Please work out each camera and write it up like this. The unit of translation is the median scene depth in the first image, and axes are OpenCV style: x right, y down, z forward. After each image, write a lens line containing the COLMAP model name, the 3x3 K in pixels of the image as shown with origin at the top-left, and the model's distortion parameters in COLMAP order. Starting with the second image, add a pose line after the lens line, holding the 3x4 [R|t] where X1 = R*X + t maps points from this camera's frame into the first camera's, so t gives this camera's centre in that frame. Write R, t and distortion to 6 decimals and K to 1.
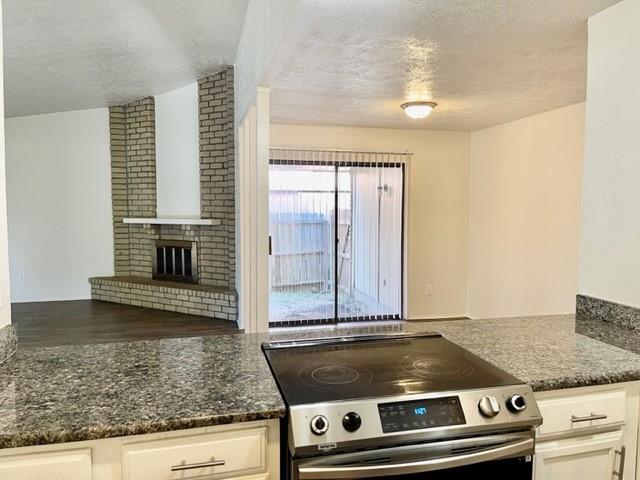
lens RADIAL K [[483.0, 0, 326.5], [0, 483.0, 237.7], [0, 0, 1]] dist [0.049625, -0.023490]
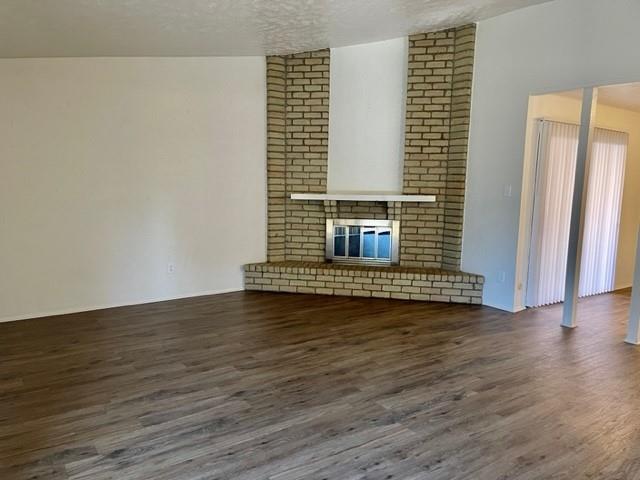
lens RADIAL K [[483.0, 0, 317.4], [0, 483.0, 245.6], [0, 0, 1]] dist [0.049625, -0.023490]
pose [[0.936753, -0.034618, 0.348274, -0.663543], [0.006844, 0.996718, 0.080665, -0.016944], [-0.349924, -0.073180, 0.933915, 0.189219]]
